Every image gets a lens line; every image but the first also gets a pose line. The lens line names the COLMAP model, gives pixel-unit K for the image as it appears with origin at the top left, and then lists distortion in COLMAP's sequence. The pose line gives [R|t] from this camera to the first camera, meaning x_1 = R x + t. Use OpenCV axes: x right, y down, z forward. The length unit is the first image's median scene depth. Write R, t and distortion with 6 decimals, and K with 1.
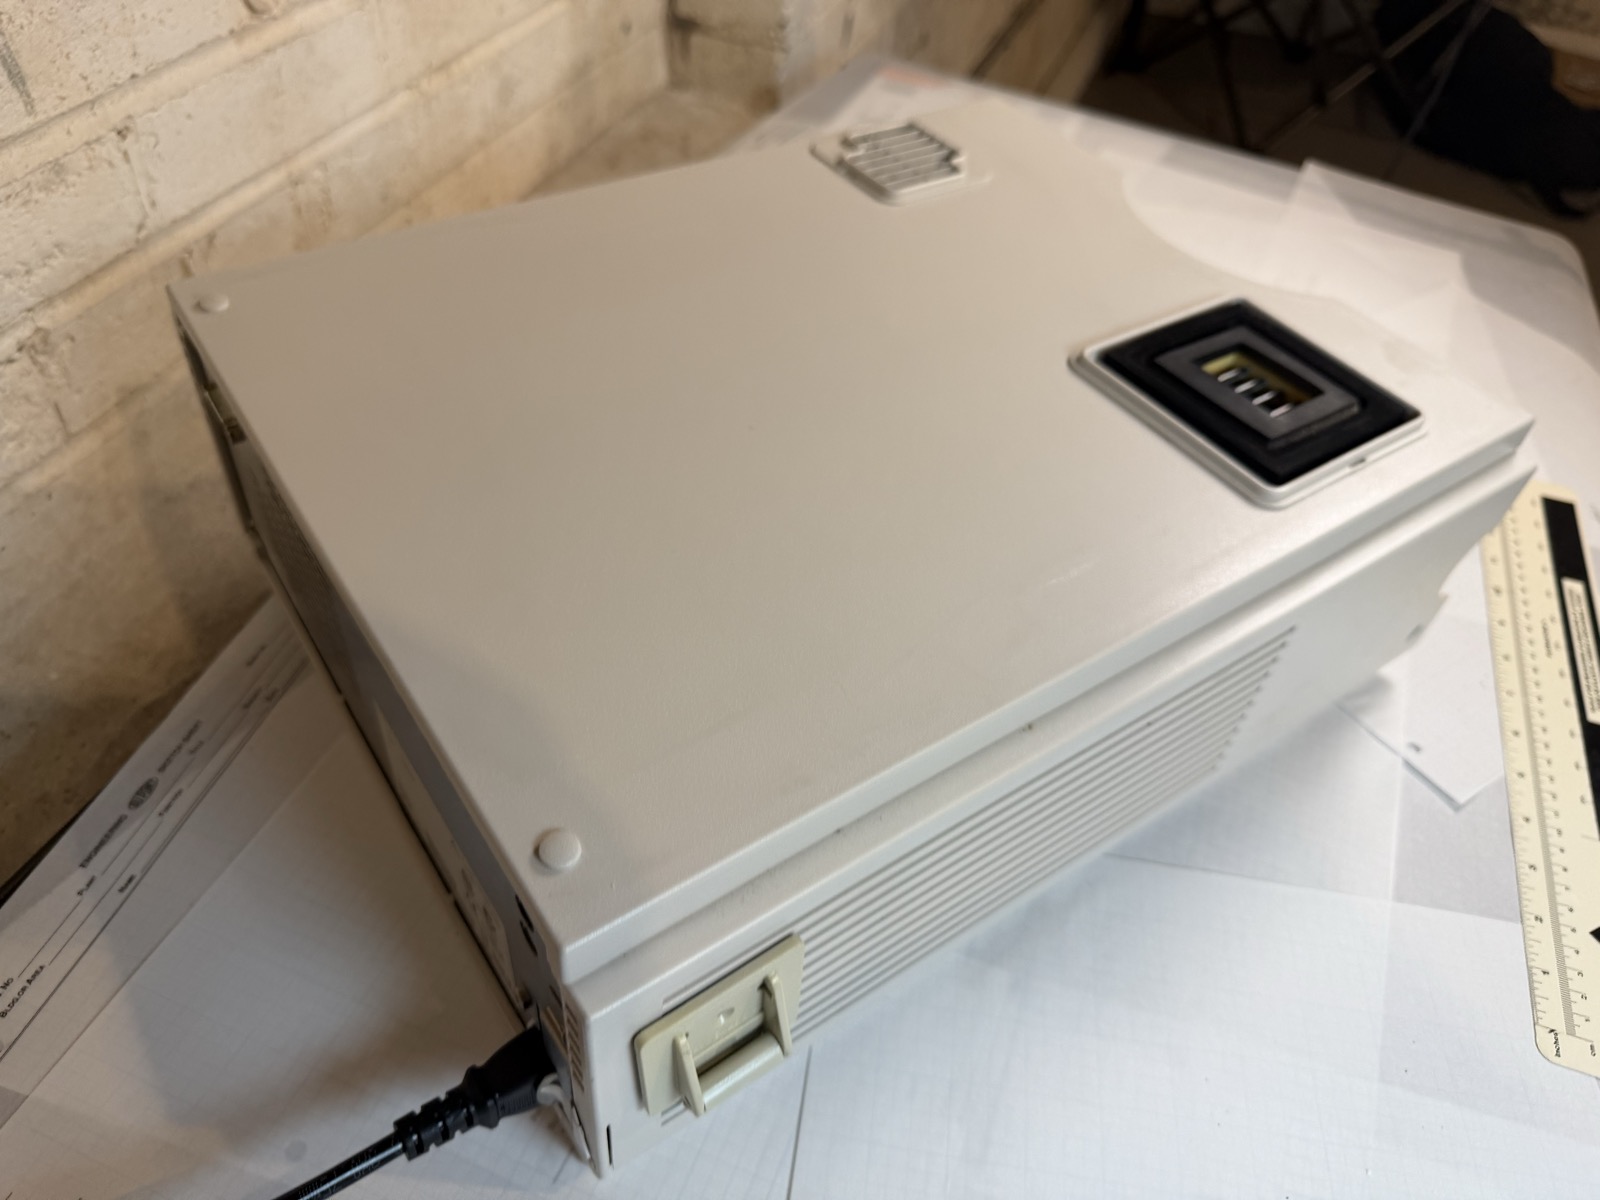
lens RADIAL K [[1099.1, 0, 790.1], [0, 1099.1, 606.2], [0, 0, 1]] dist [0.010238, -0.018908]
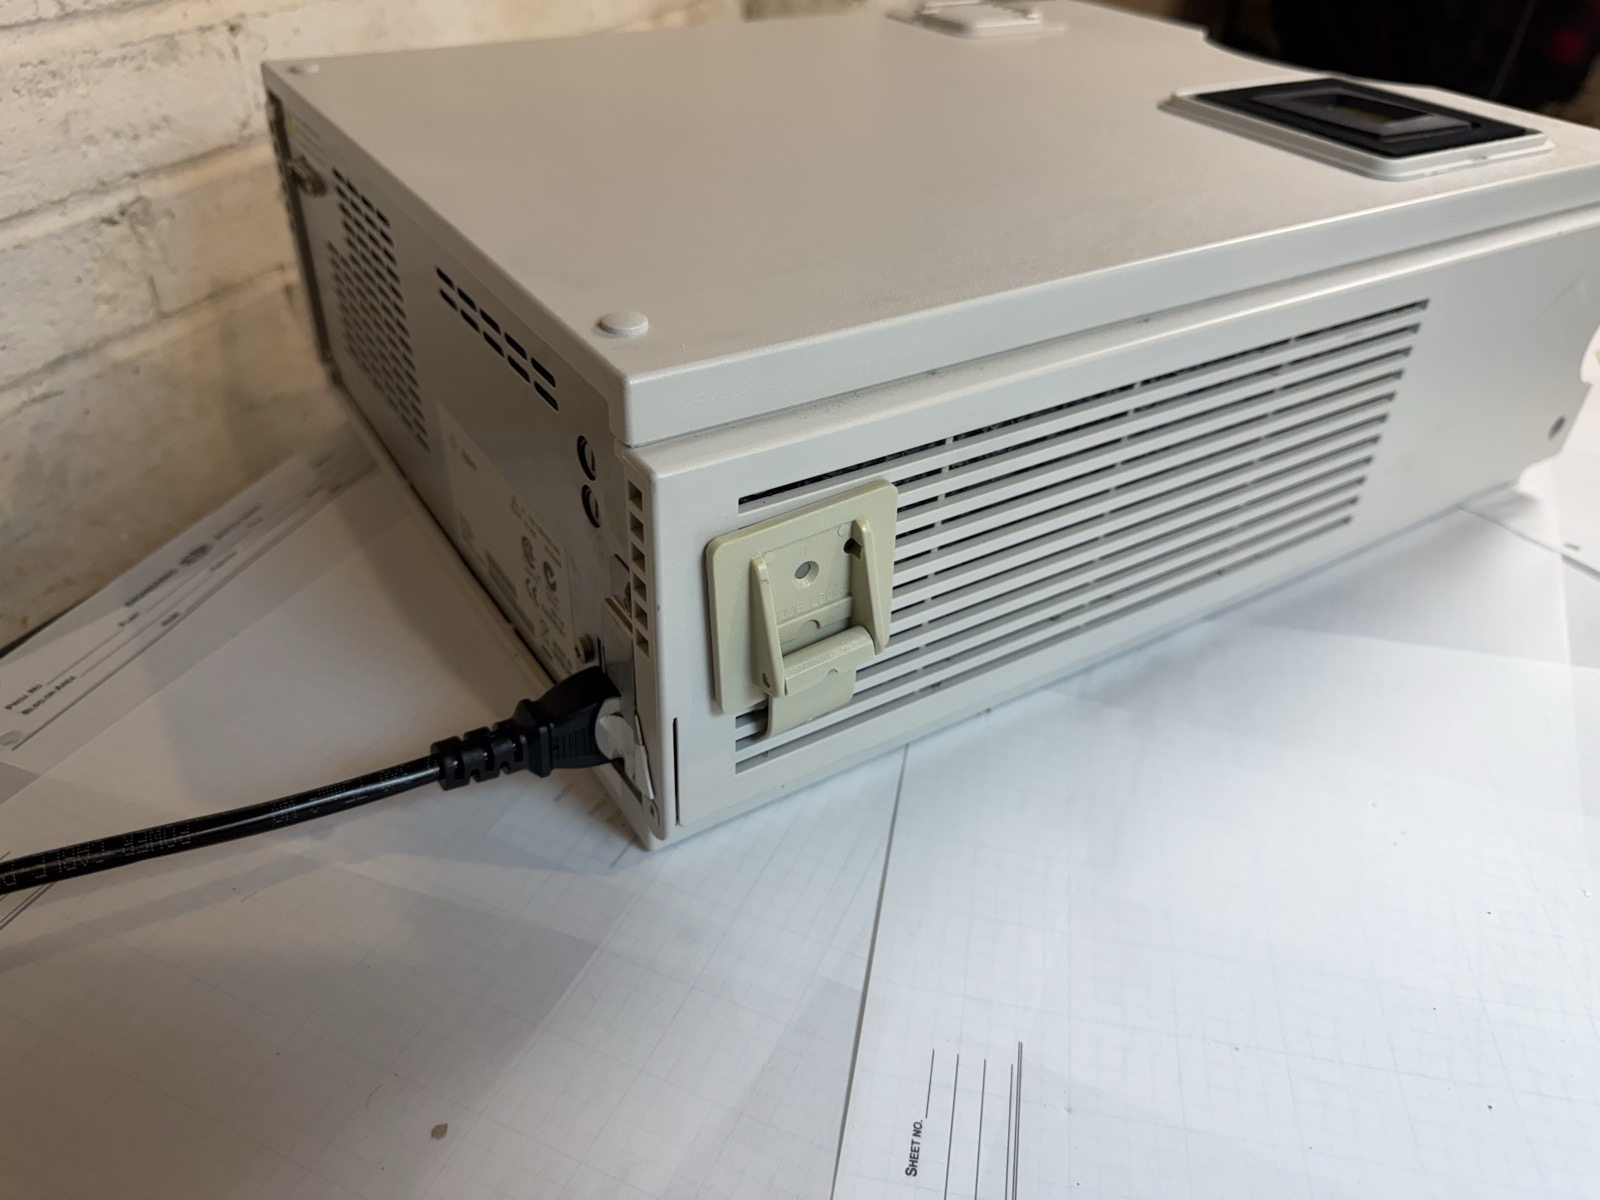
lens RADIAL K [[1099.1, 0, 790.9], [0, 1099.1, 597.2], [0, 0, 1]] dist [0.010238, -0.018908]
pose [[0.997893, -0.013226, -0.063515, -0.011985], [0.002754, 0.986753, -0.162204, 0.347360], [0.064819, 0.161687, 0.984711, 0.093185]]
